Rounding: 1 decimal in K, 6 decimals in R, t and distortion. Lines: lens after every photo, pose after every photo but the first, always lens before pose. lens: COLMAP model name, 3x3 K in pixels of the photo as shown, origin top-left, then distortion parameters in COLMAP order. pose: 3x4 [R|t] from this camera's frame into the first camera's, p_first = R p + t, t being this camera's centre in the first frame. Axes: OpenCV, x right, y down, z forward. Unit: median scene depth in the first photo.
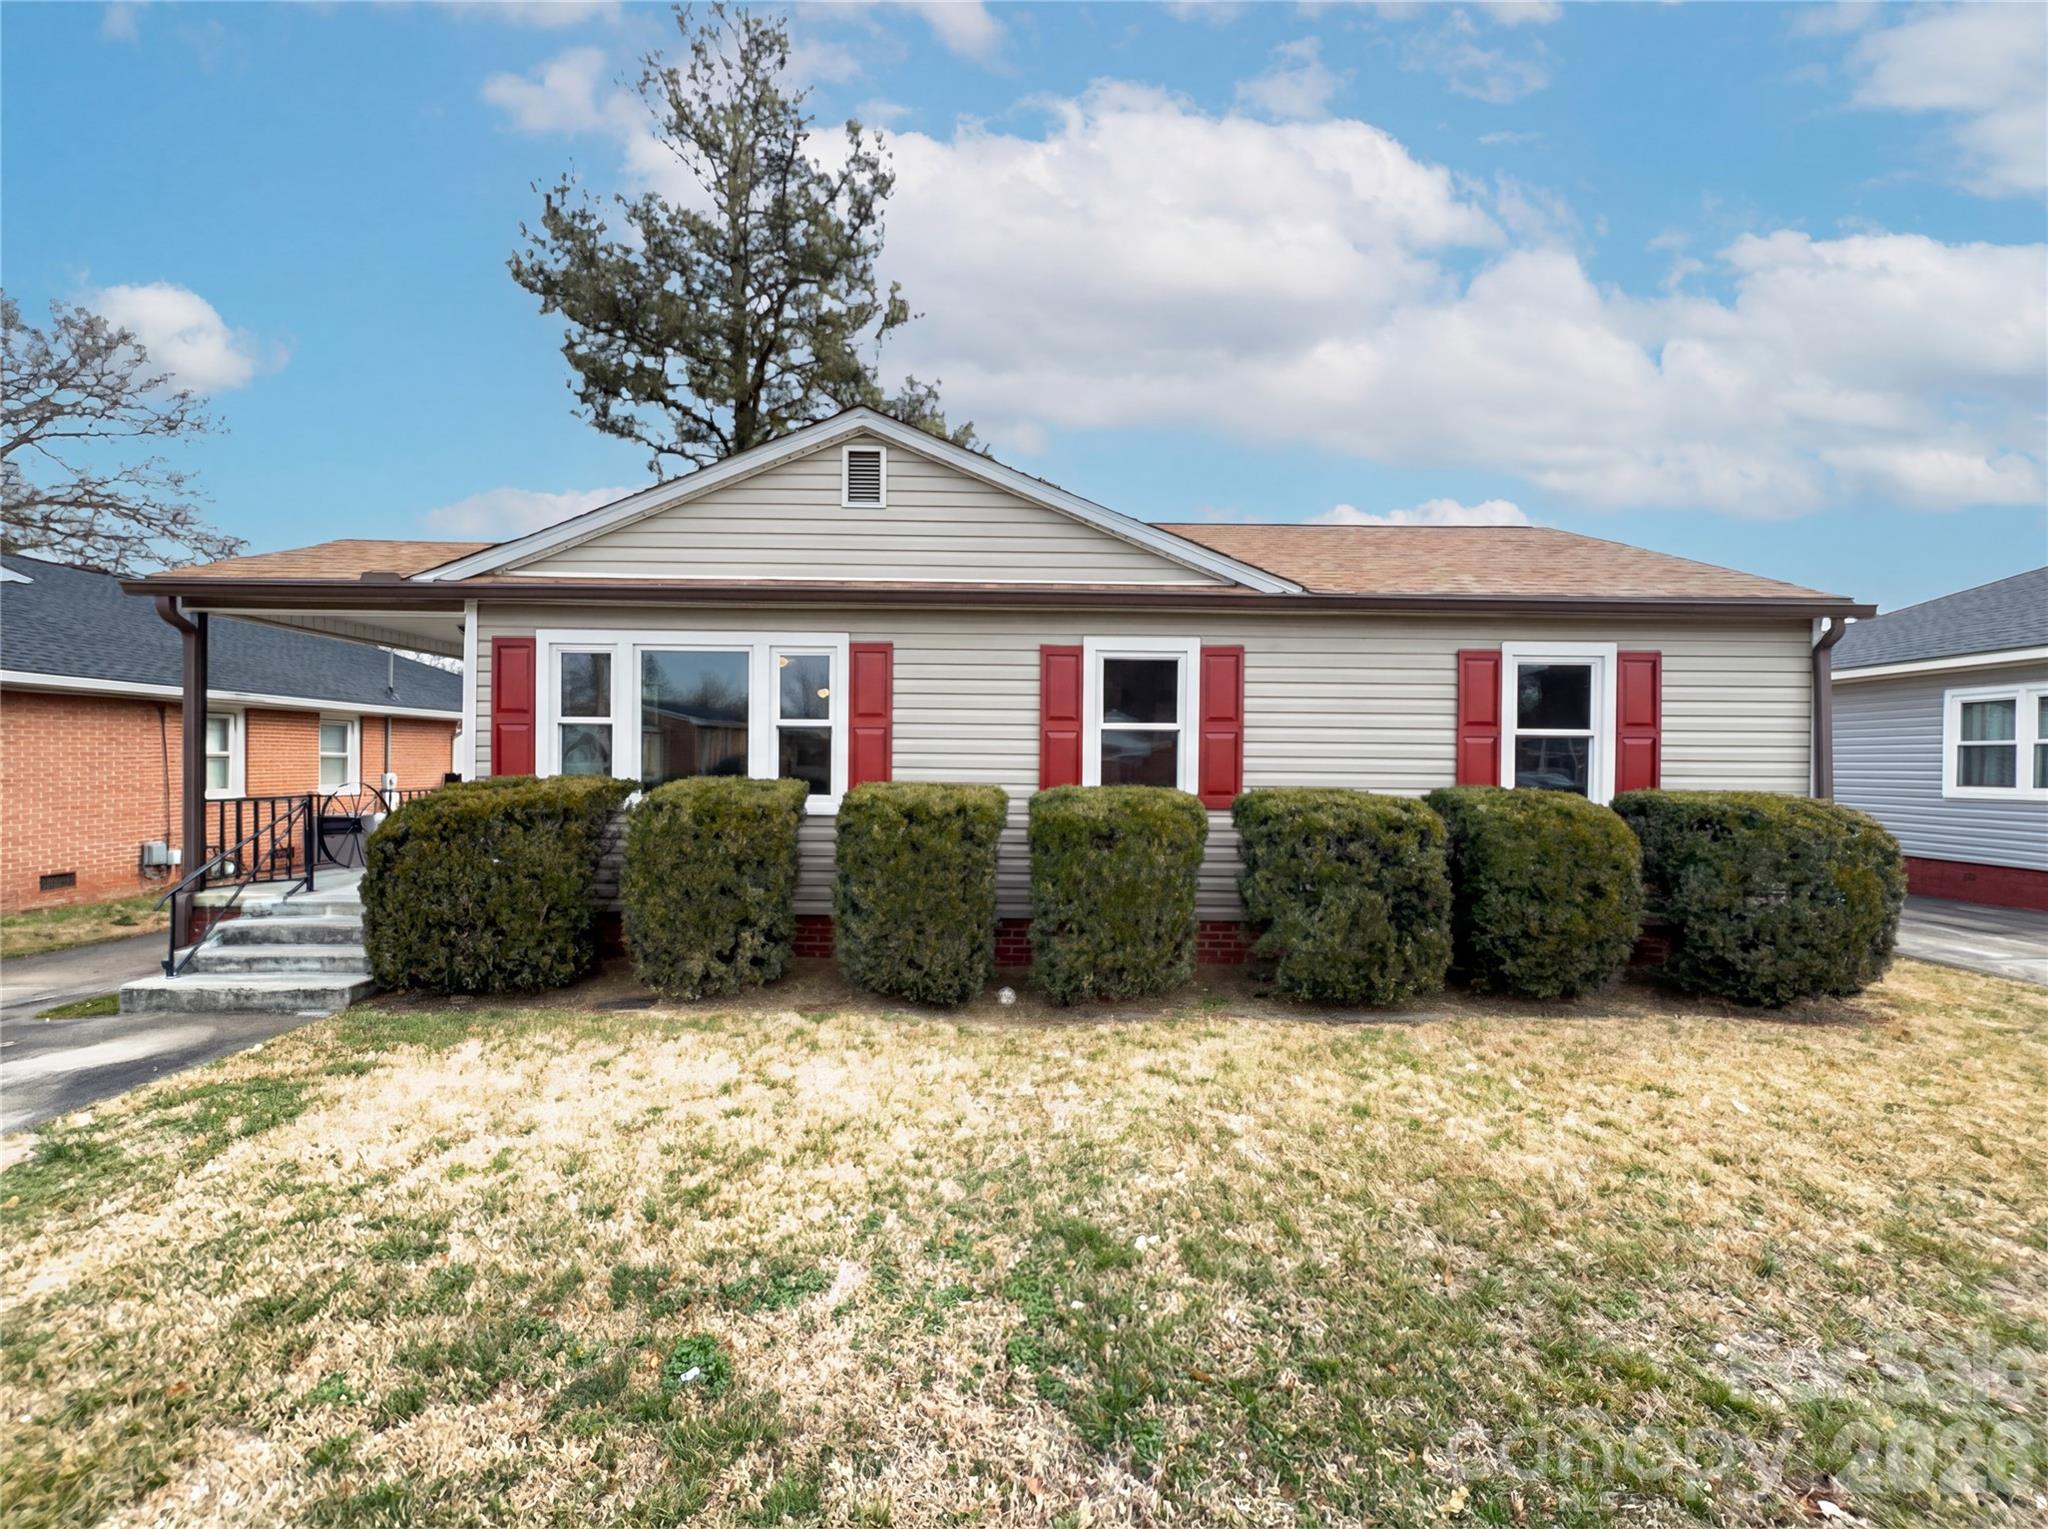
lens RADIAL K [[825.9, 0, 1026.8], [0, 825.9, 765.5], [0, 0, 1]] dist [0.001320, -0.000757]
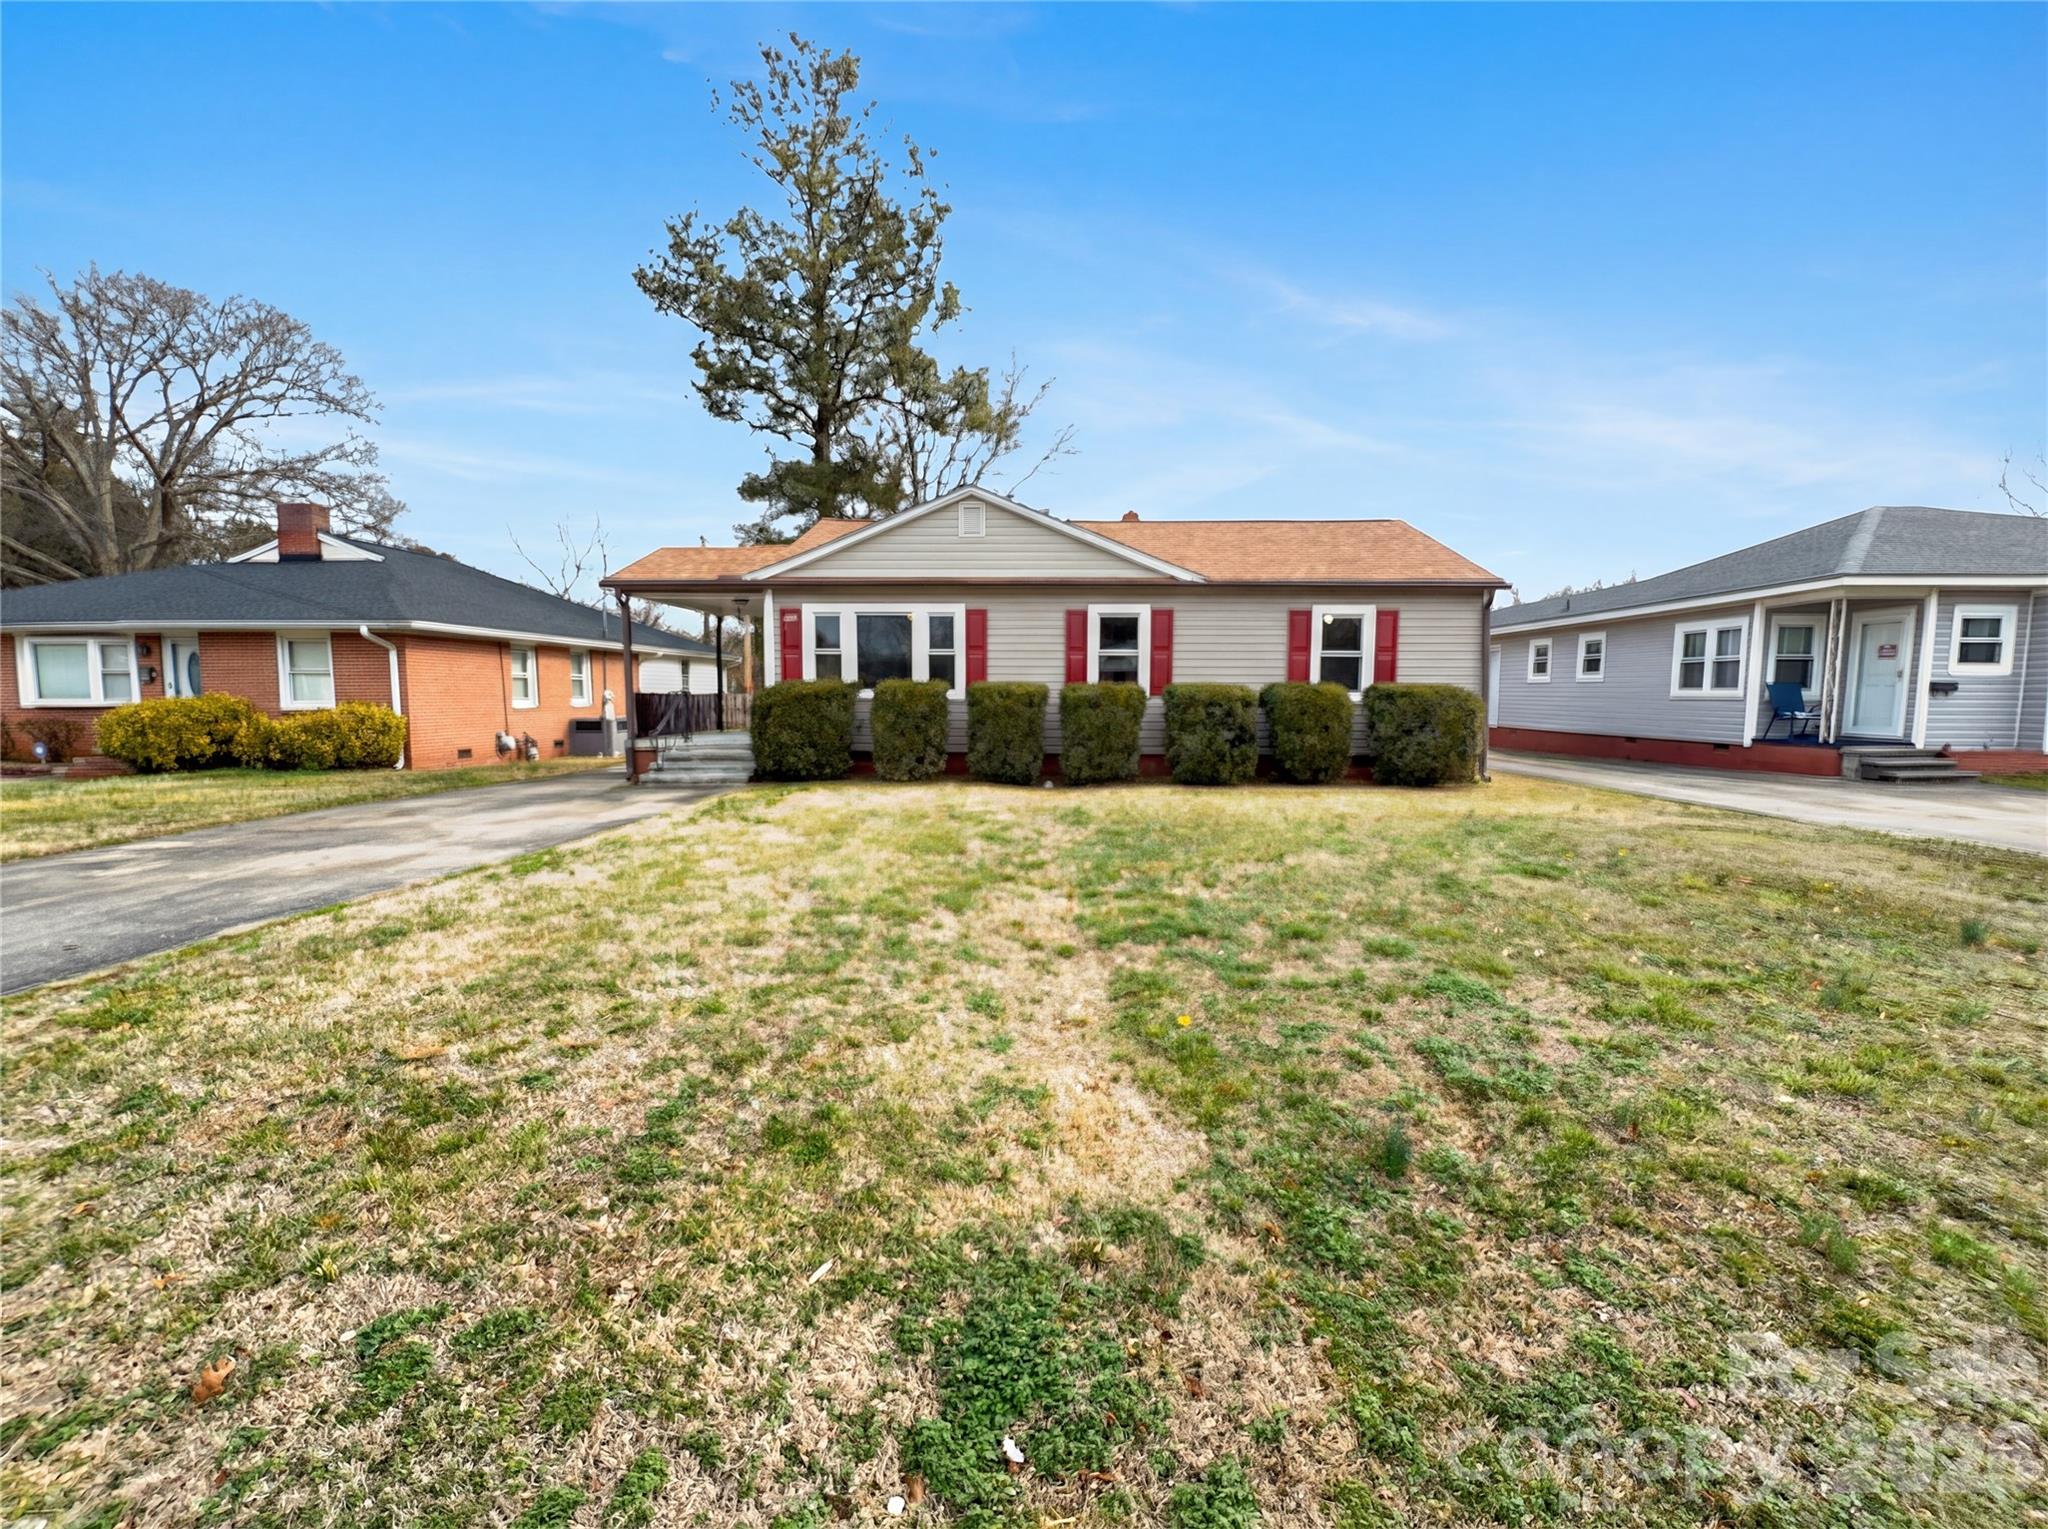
lens RADIAL K [[825.9, 0, 1026.9], [0, 825.9, 769.4], [0, 0, 1]] dist [0.001320, -0.000757]
pose [[0.999181, -0.001668, -0.040424, 0.003627], [0.005261, 0.996023, 0.088943, 0.050399], [0.040114, -0.089083, 0.995216, -0.912378]]
